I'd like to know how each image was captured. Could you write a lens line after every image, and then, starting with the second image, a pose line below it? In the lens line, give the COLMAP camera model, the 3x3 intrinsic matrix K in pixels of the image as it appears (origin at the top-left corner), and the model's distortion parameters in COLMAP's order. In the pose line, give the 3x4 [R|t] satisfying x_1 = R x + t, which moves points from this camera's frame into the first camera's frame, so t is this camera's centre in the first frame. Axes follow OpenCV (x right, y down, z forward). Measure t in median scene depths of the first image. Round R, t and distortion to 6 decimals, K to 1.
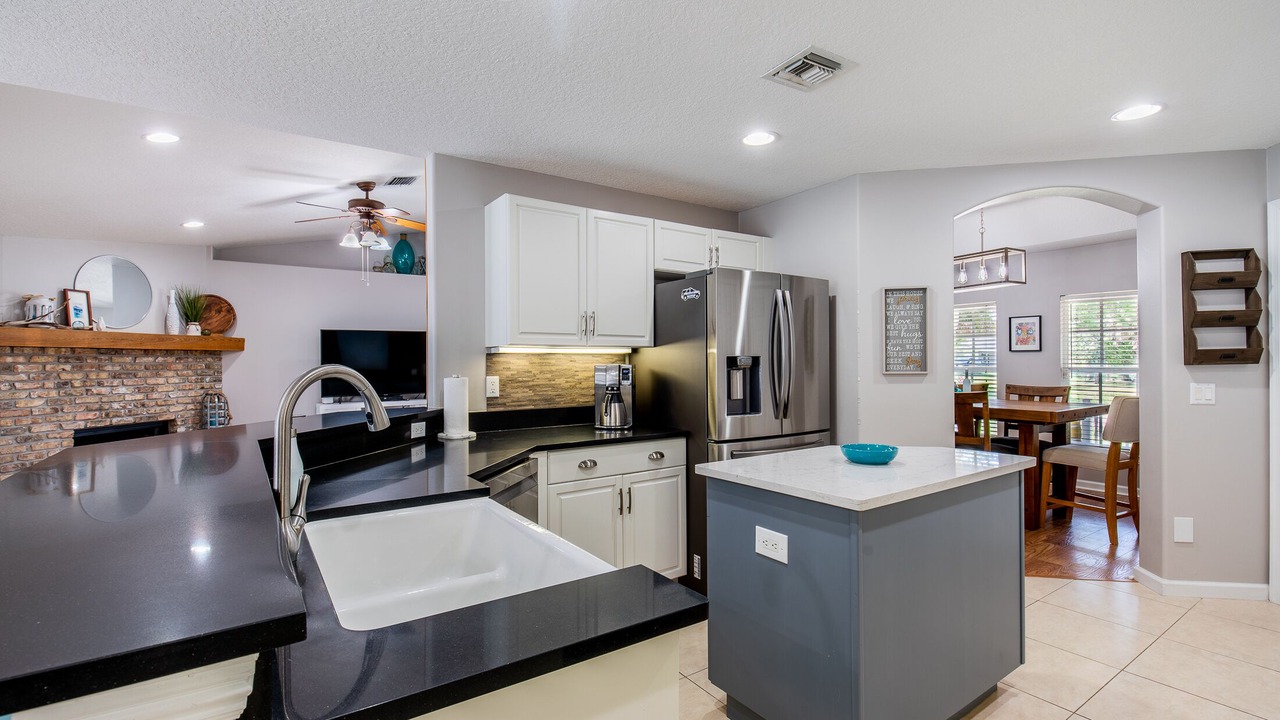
lens RADIAL K [[574.6, 0, 606.5], [0, 574.6, 363.6], [0, 0, 1]] dist [-0.000192, -0.003857]
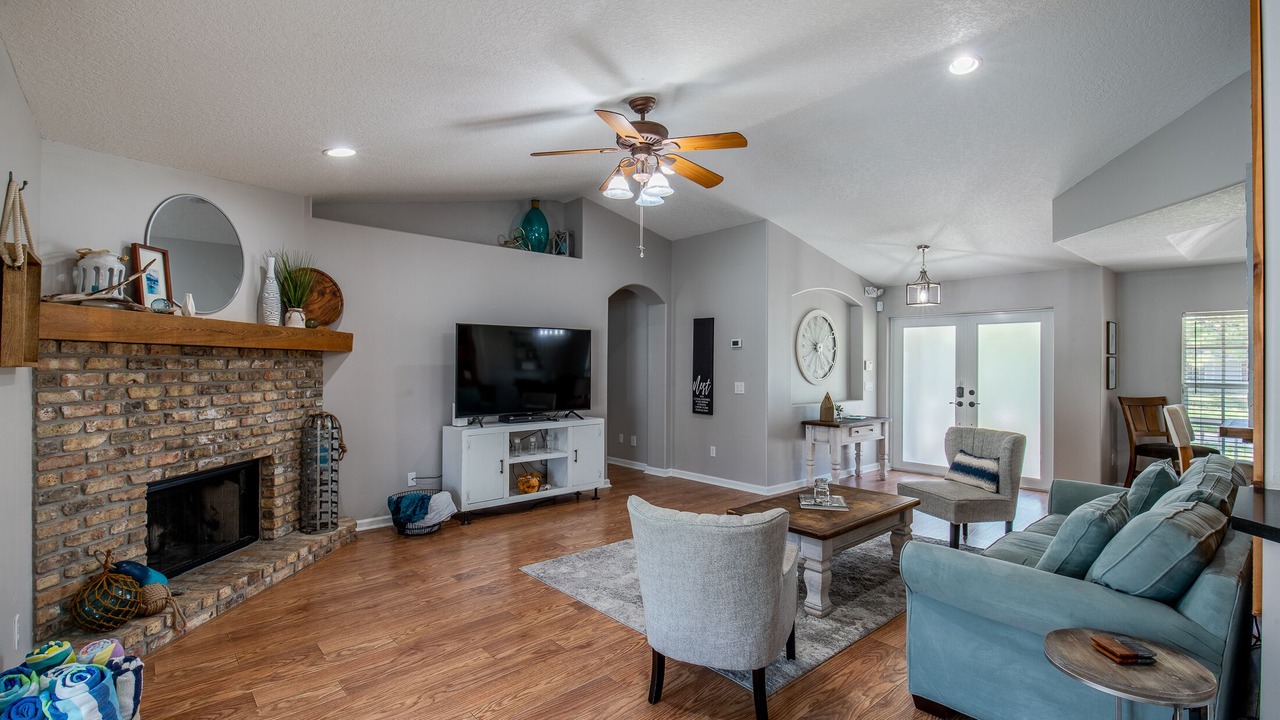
lens RADIAL K [[574.6, 0, 606.3], [0, 574.6, 368.7], [0, 0, 1]] dist [-0.000192, -0.003857]
pose [[0.993119, 0.018551, 0.115631, -0.496561], [-0.019144, 0.999809, 0.004019, -0.012782], [-0.115534, -0.006205, 0.993284, 0.337747]]
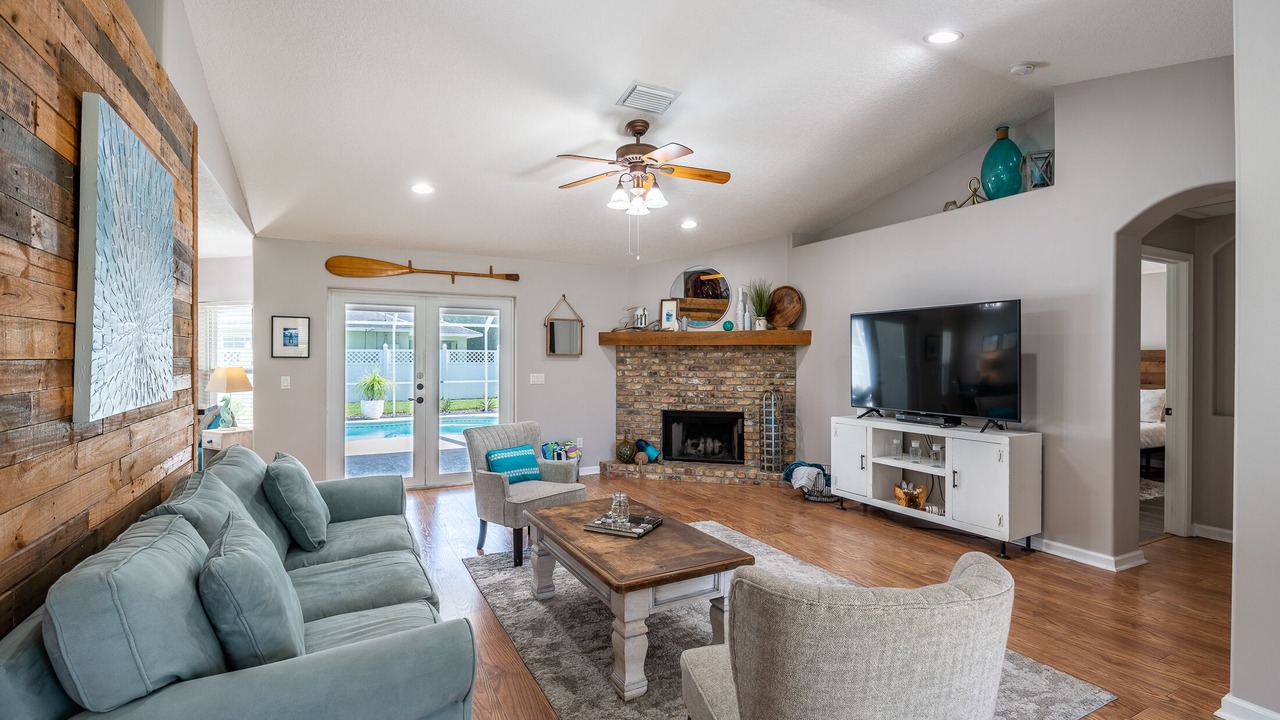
lens RADIAL K [[574.6, 0, 665.7], [0, 574.6, 357.2], [0, 0, 1]] dist [-0.000192, -0.003857]
pose [[-0.083182, 0.007695, -0.996505, 0.322112], [-0.005861, 0.999949, 0.008211, -0.011281], [0.996517, 0.006523, -0.083133, 1.042422]]
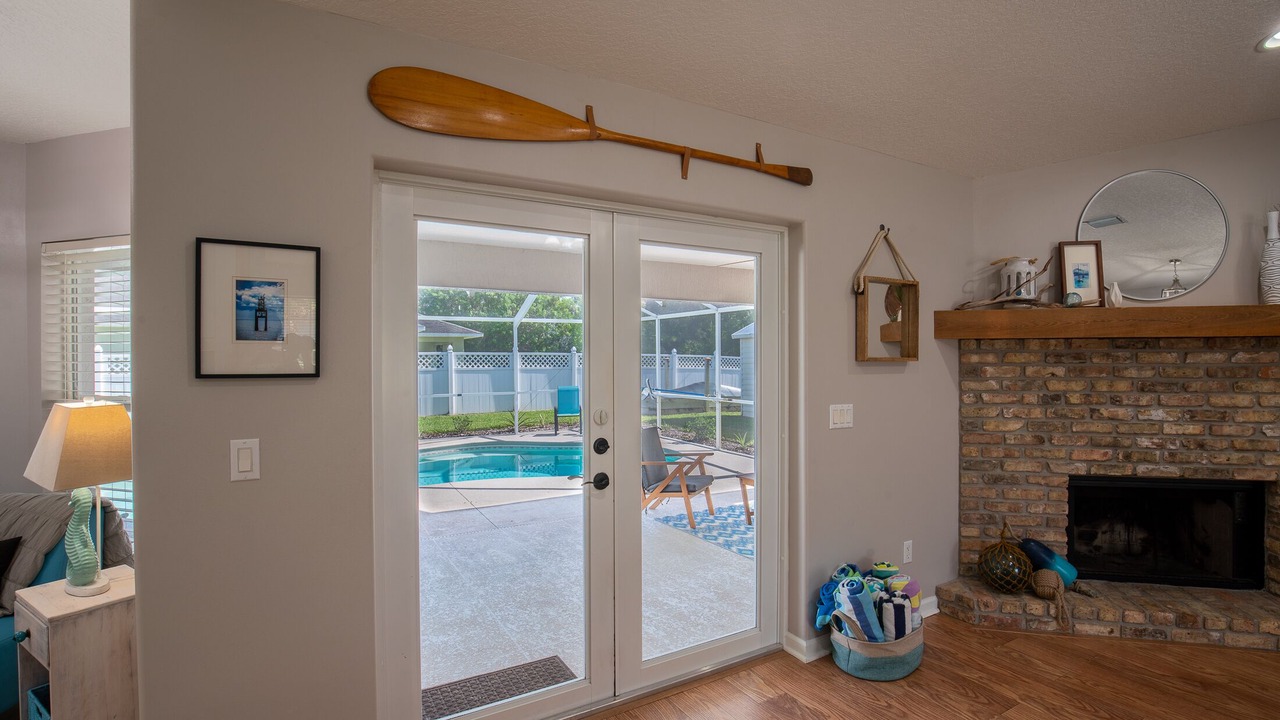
lens RADIAL K [[619.3, 0, 682.4], [0, 619.3, 363.4], [0, 0, 1]] dist [-0.011220, 0.001659]
pose [[-0.000649, 0.015790, -0.999875, -0.265820], [0.001229, 0.999875, 0.015789, -0.011462], [0.999999, -0.001219, -0.000669, 0.555470]]
